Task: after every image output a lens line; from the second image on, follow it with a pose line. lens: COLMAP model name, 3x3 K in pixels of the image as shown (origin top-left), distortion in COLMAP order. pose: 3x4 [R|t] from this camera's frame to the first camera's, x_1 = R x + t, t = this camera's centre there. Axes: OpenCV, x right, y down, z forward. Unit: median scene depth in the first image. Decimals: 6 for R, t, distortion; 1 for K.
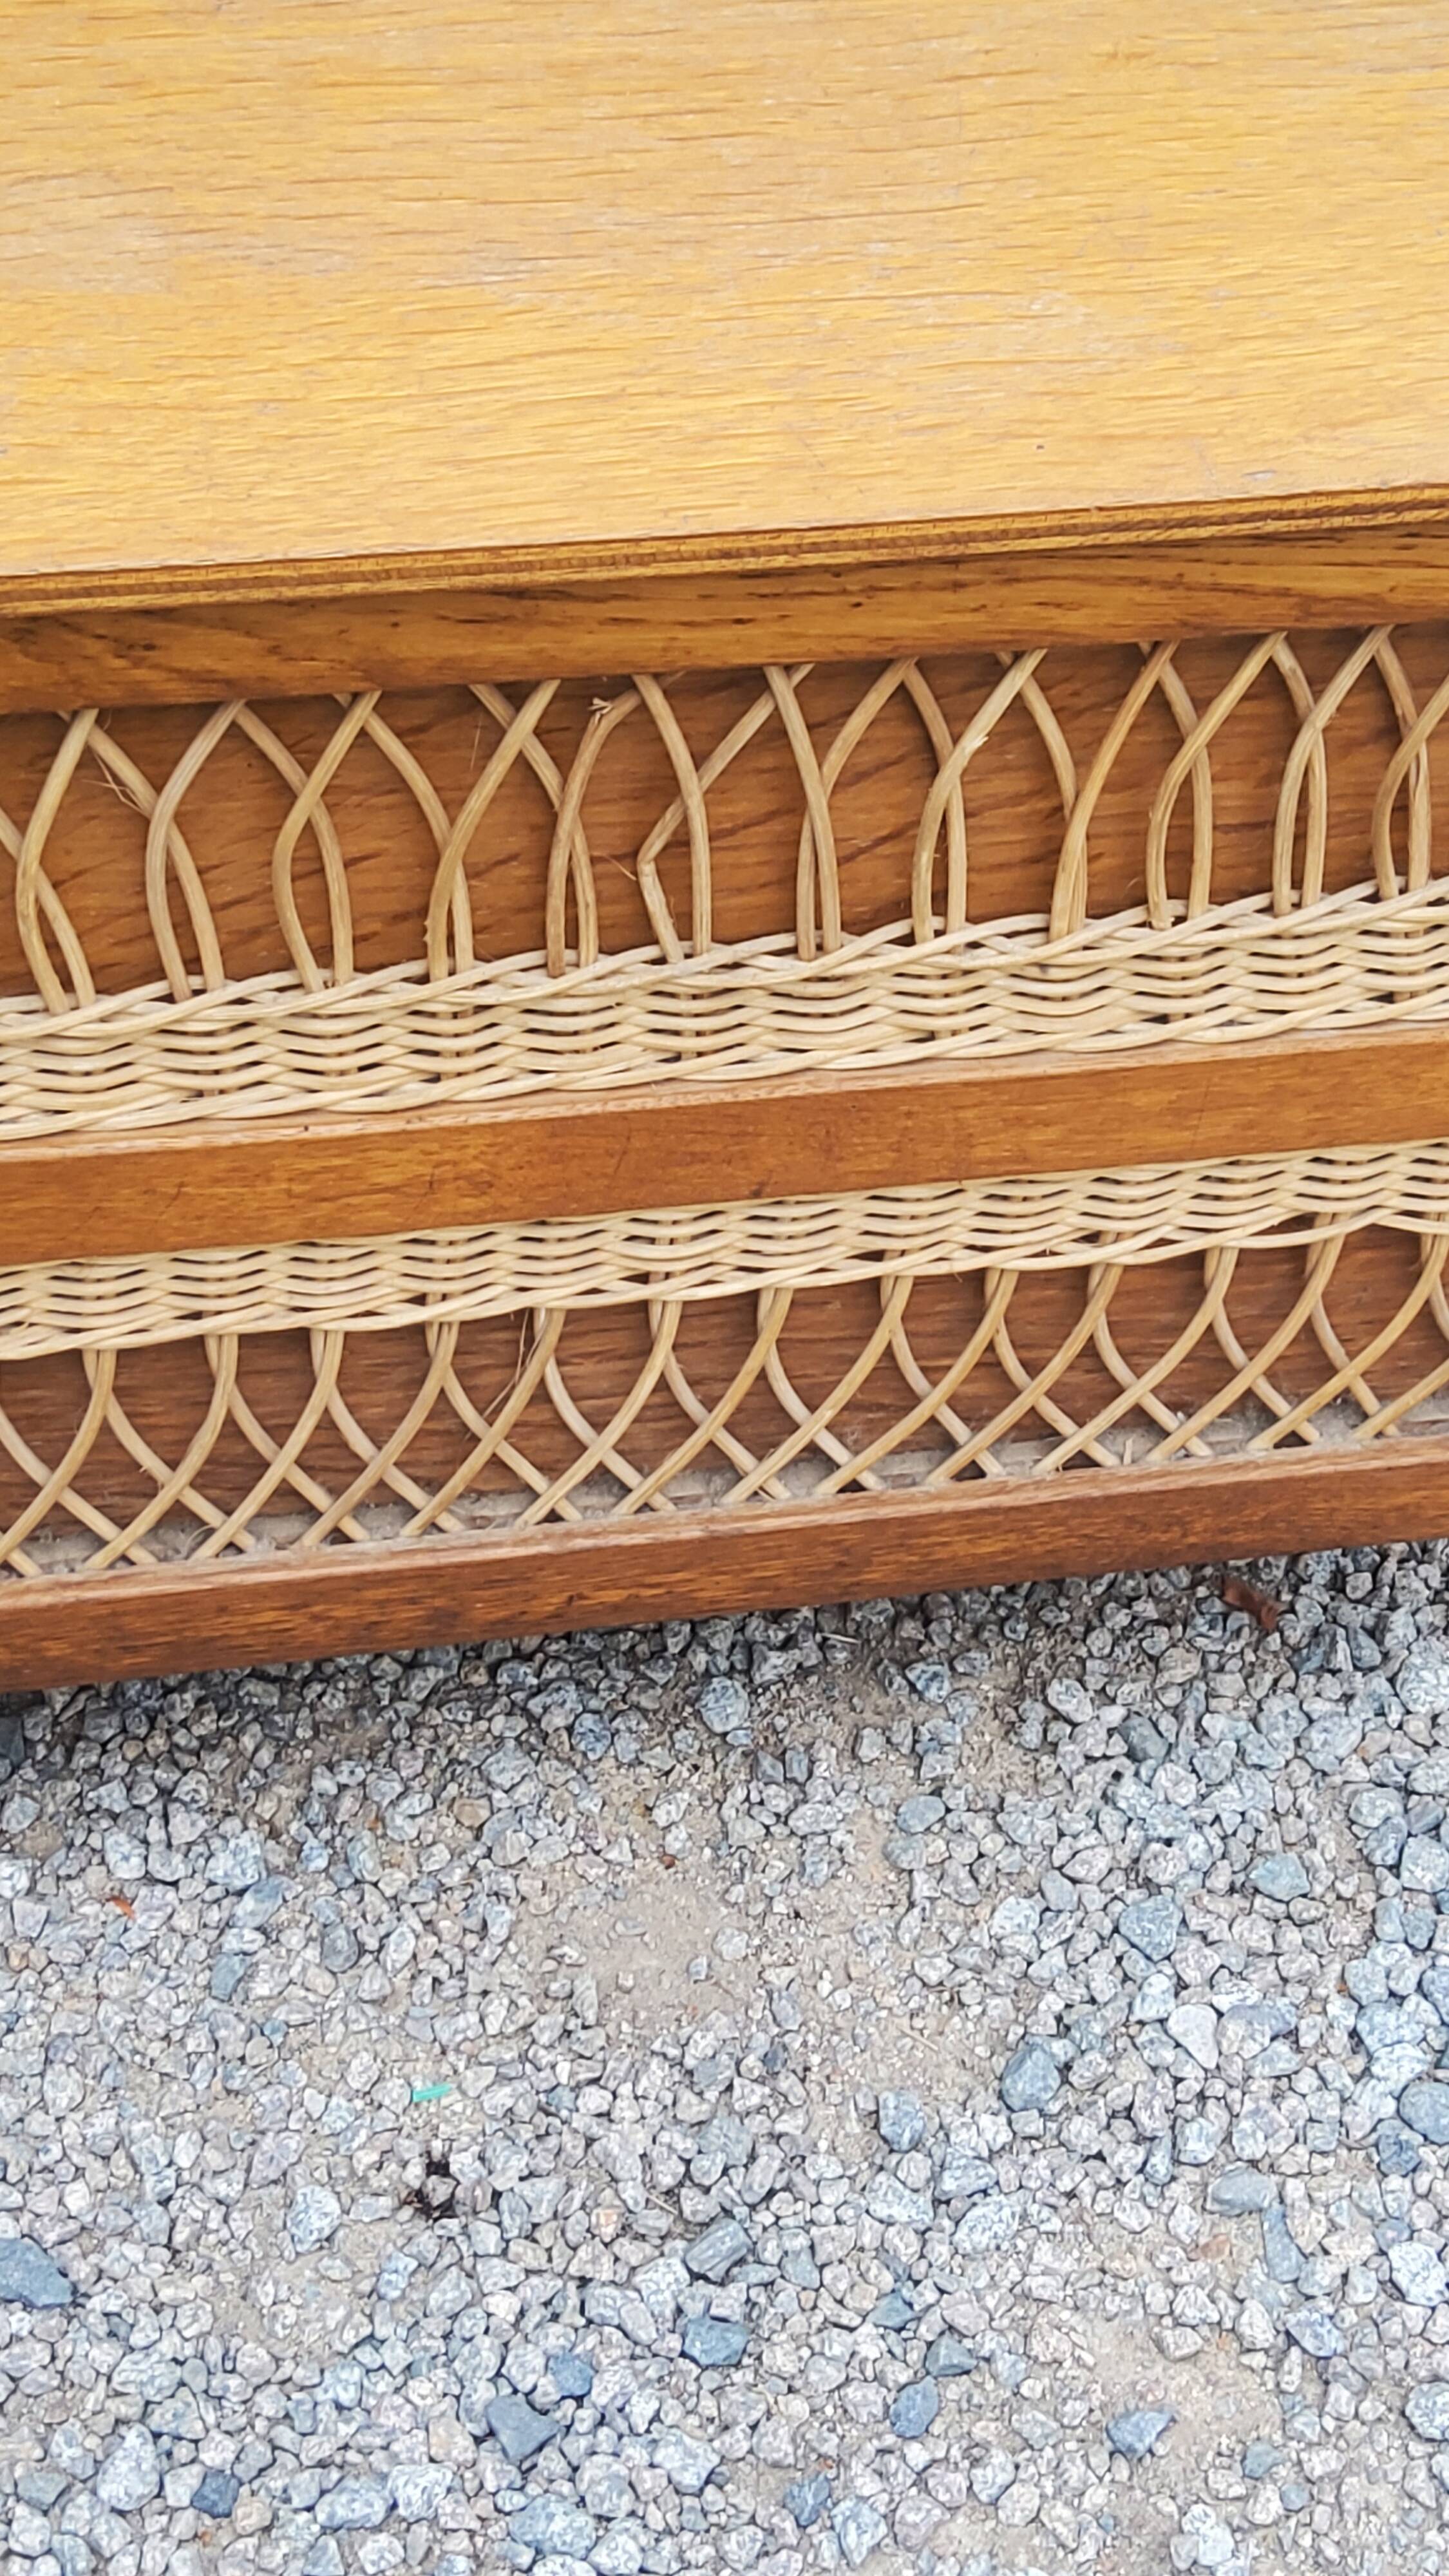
lens RADIAL K [[3866.0, 0, 752.0], [0, 3866.0, 1270.6], [0, 0, 1]] dist [0.117167, 0.000000]
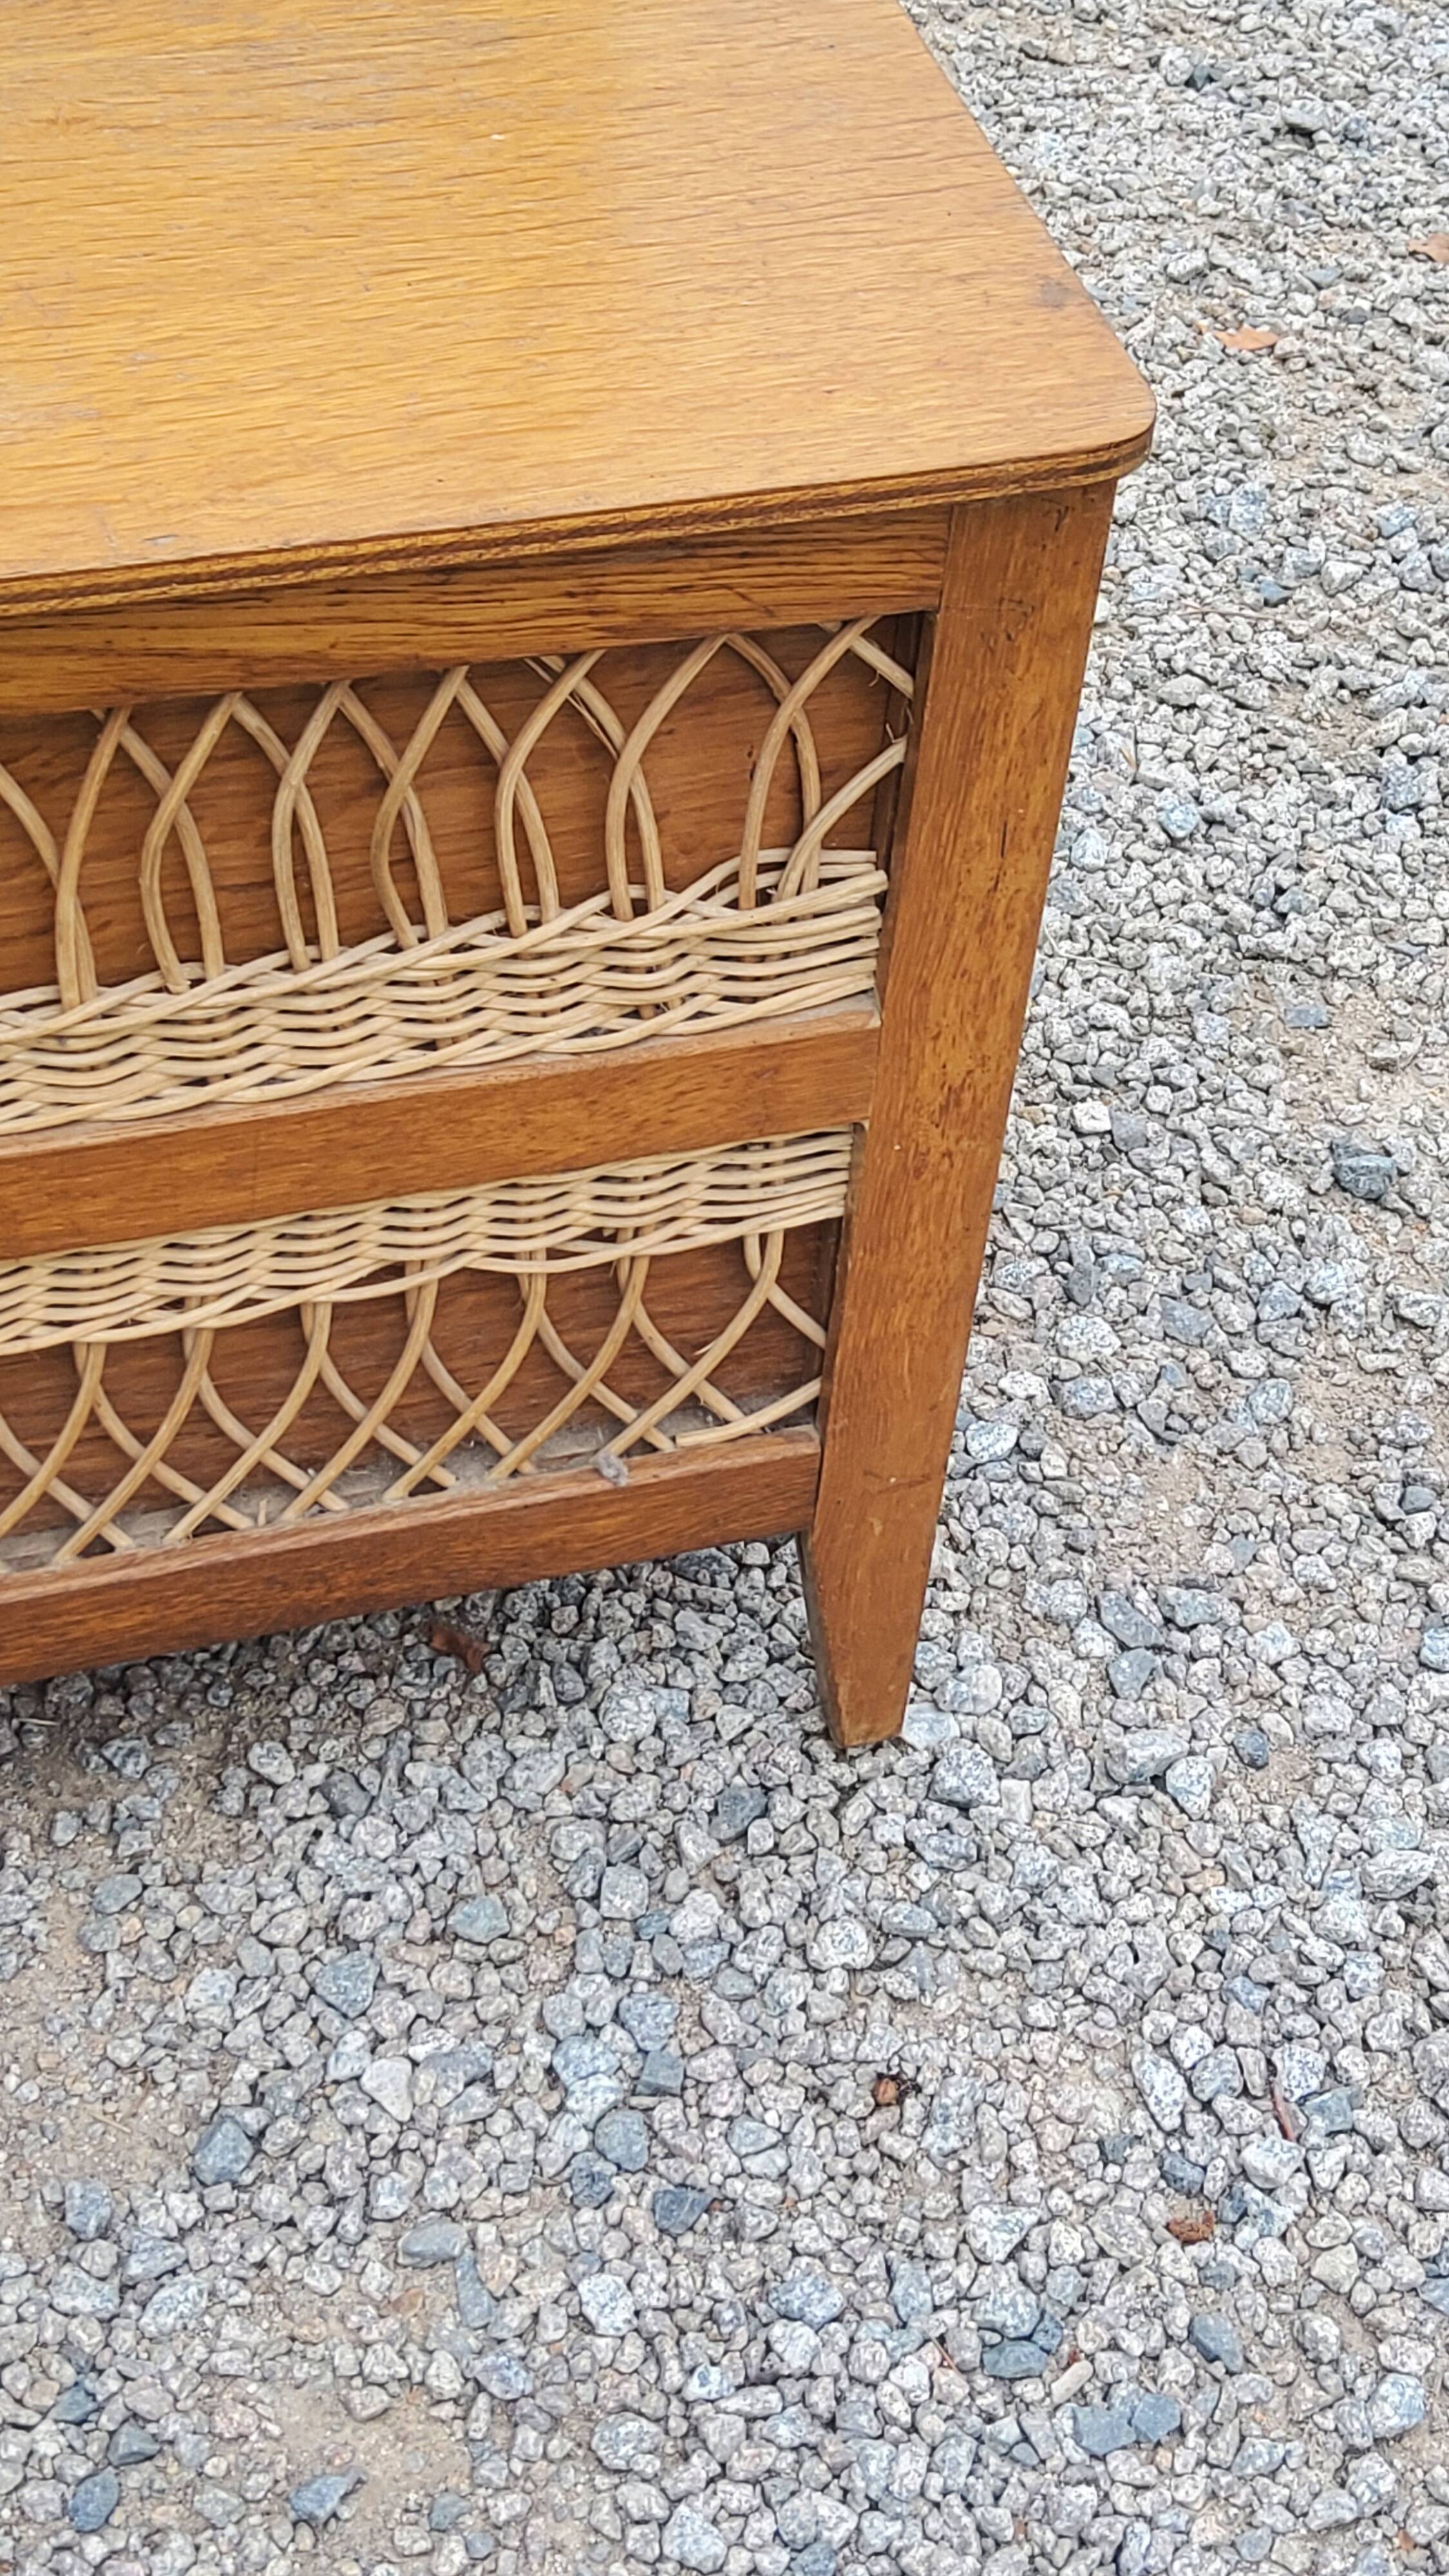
lens RADIAL K [[3866.0, 0, 737.3], [0, 3866.0, 1274.9], [0, 0, 1]] dist [0.117167, 0.000000]
pose [[0.991837, -0.076674, 0.101886, 0.126138], [0.077378, 0.996997, -0.002975, -0.001809], [-0.101352, 0.010834, 0.994792, -0.003554]]
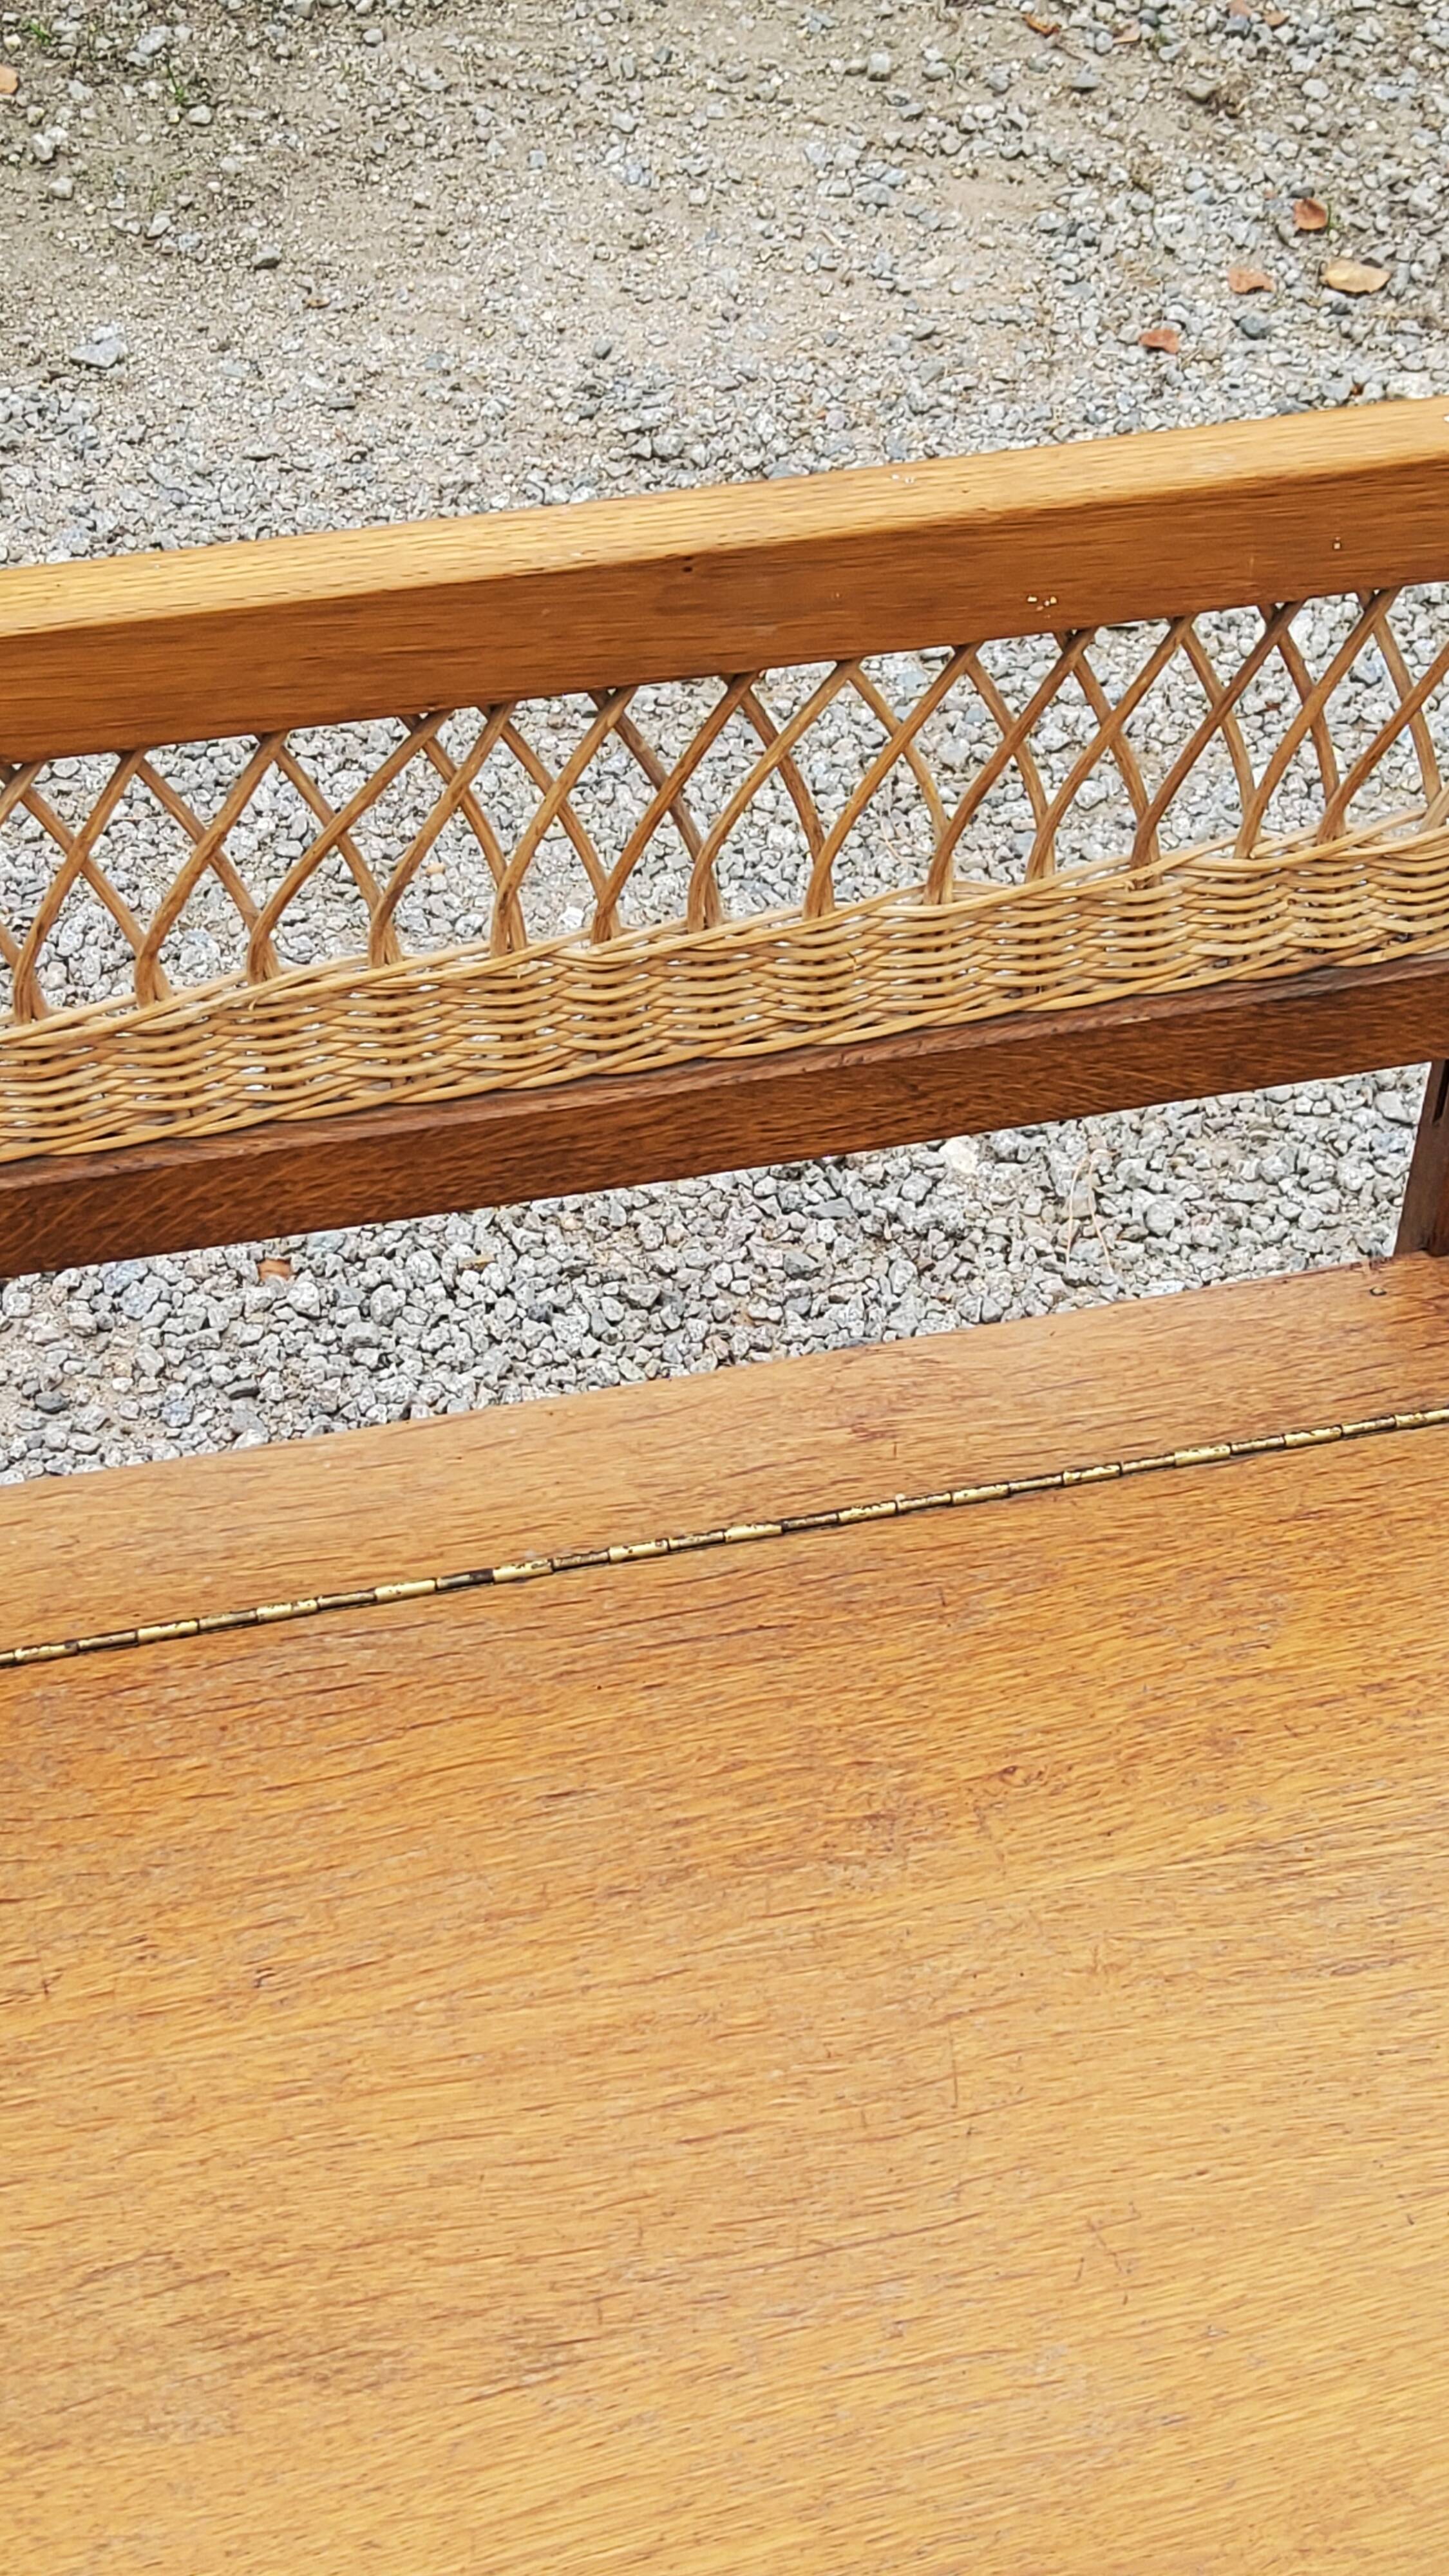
lens RADIAL K [[3866.0, 0, 752.6], [0, 3866.0, 1280.1], [0, 0, 1]] dist [0.117167, 0.000000]
pose [[0.998060, -0.061846, -0.007149, 0.016659], [0.061877, 0.998075, 0.004236, -0.456661], [0.006873, -0.004670, 0.999965, -0.058071]]
